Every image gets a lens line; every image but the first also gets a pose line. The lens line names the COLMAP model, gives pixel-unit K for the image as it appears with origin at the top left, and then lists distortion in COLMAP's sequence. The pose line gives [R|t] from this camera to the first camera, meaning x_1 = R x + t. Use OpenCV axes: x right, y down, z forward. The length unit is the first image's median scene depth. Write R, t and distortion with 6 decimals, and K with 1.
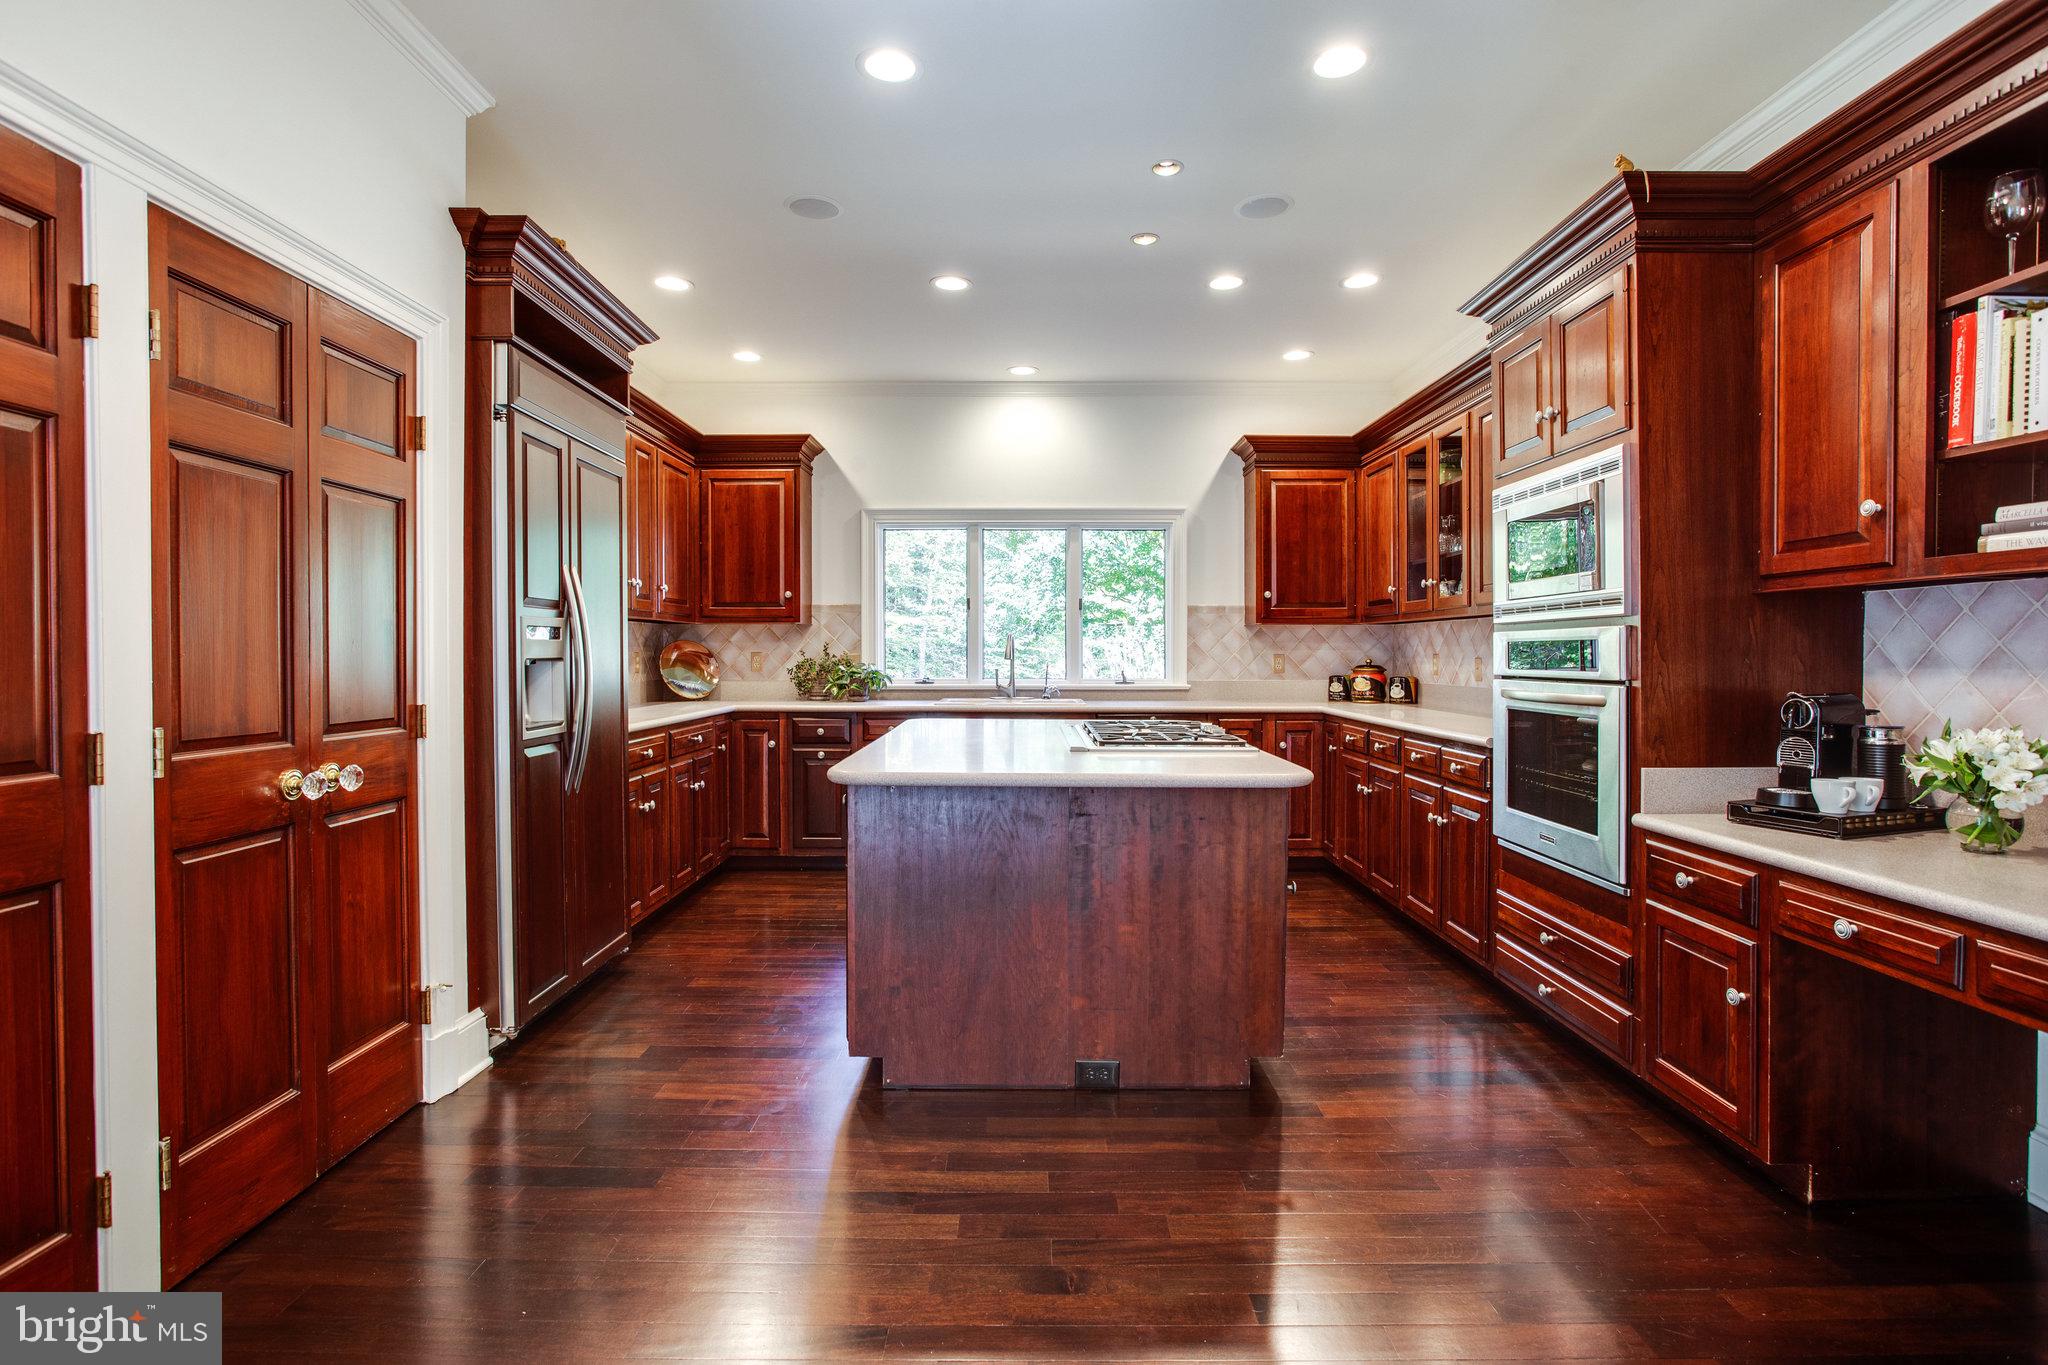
lens RADIAL K [[1020.9, 0, 1024.0], [0, 1020.9, 682.5], [0, 0, 1]] dist [-0.048873, 0.029296]
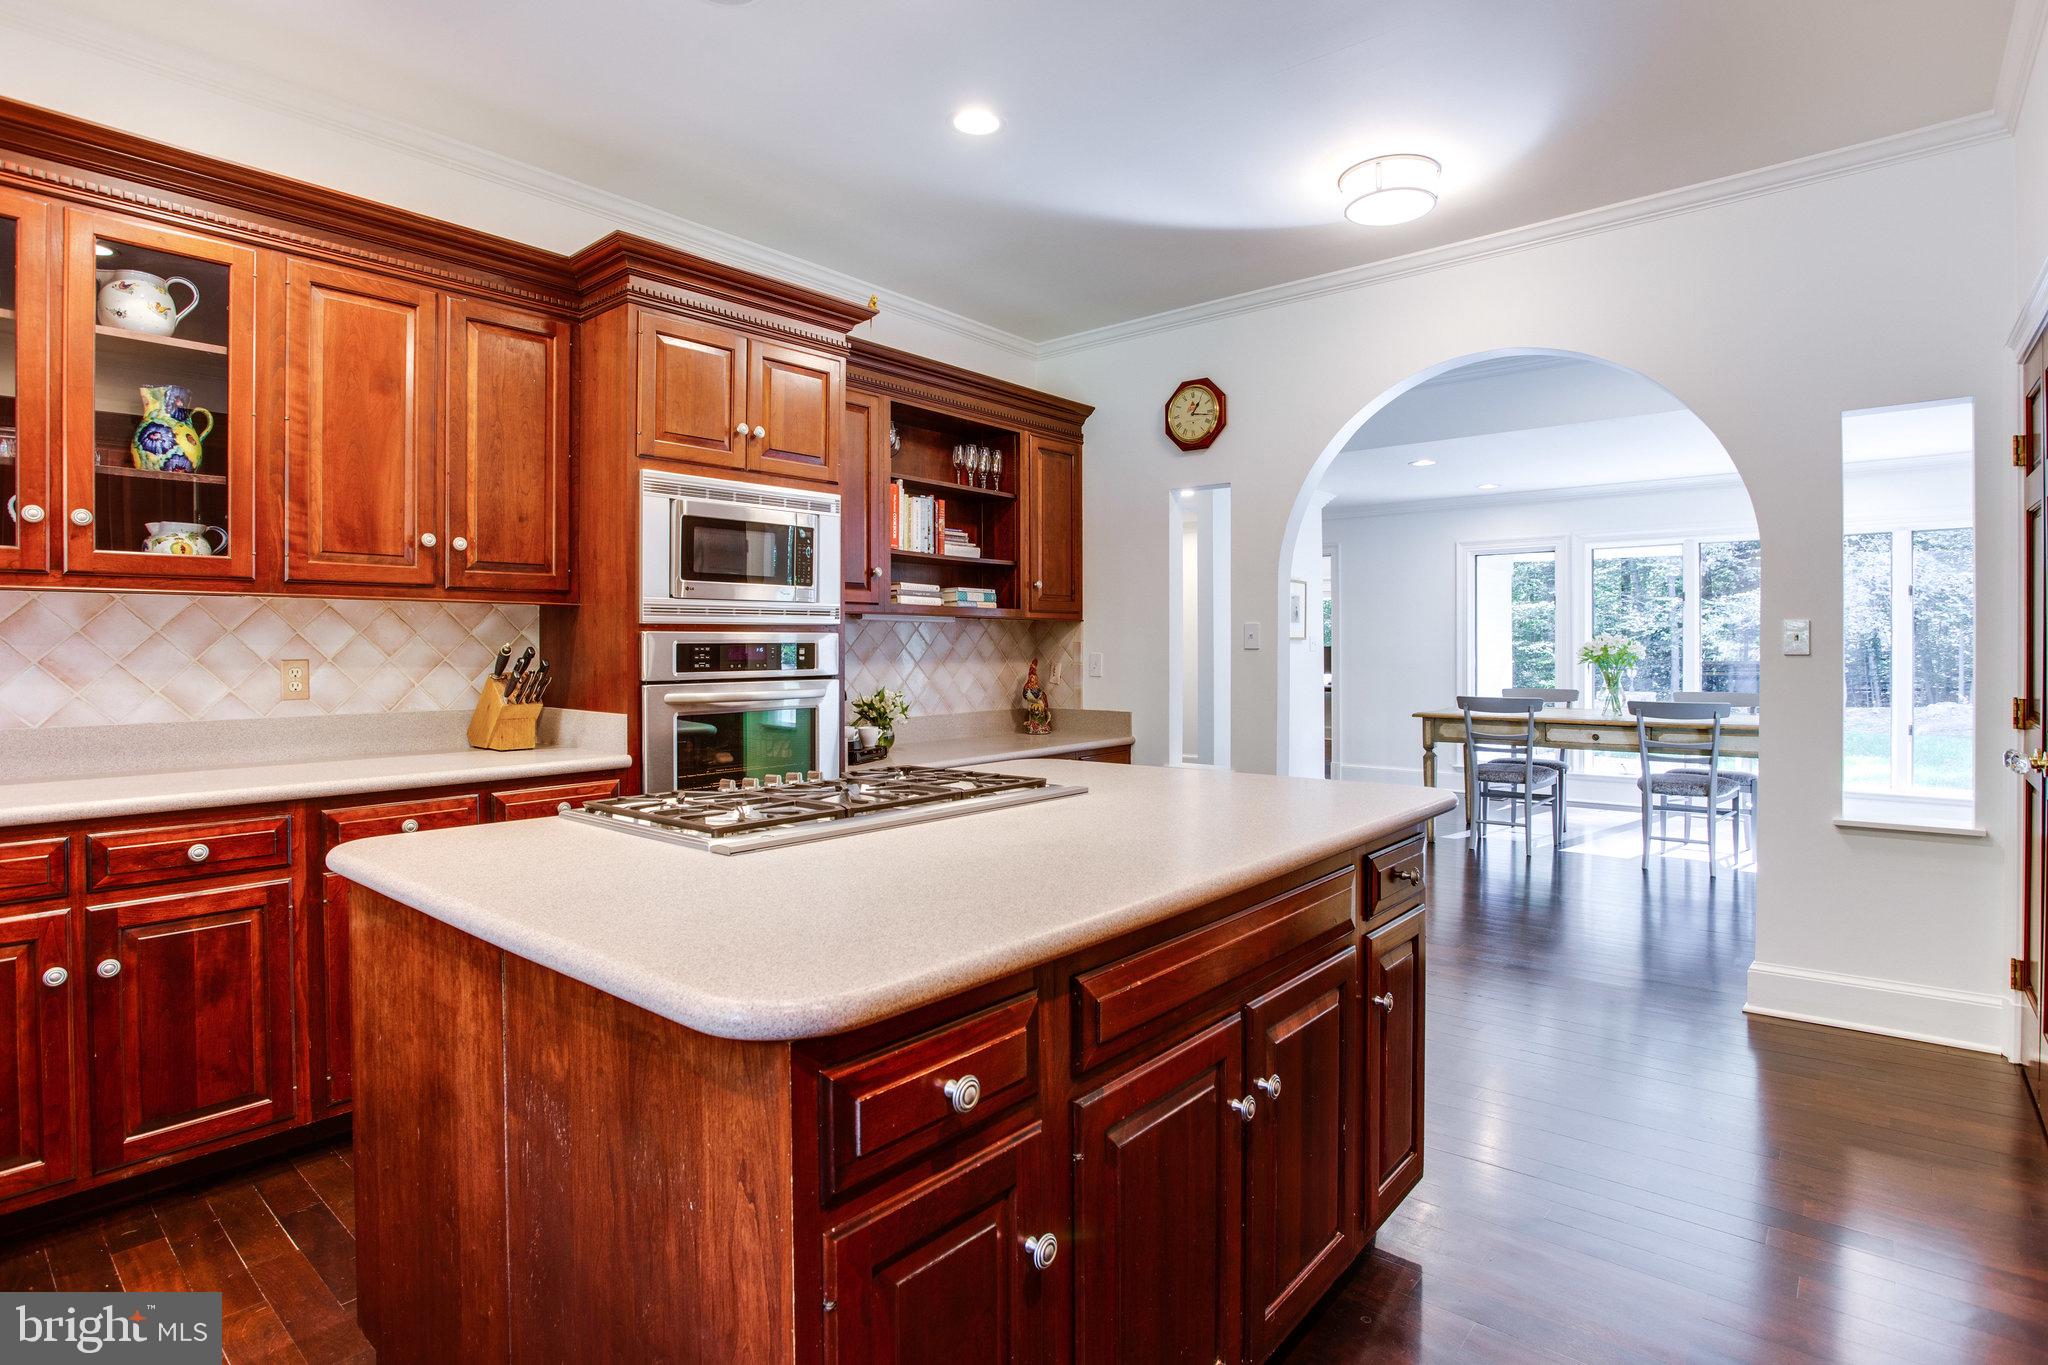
lens RADIAL K [[1020.9, 0, 1024.0], [0, 1020.9, 682.5], [0, 0, 1]] dist [-0.048873, 0.029296]
pose [[-0.757896, -0.013853, 0.652229, -0.430634], [0.025379, 0.998392, 0.050696, -0.051175], [-0.651882, 0.054976, -0.756325, 1.764501]]
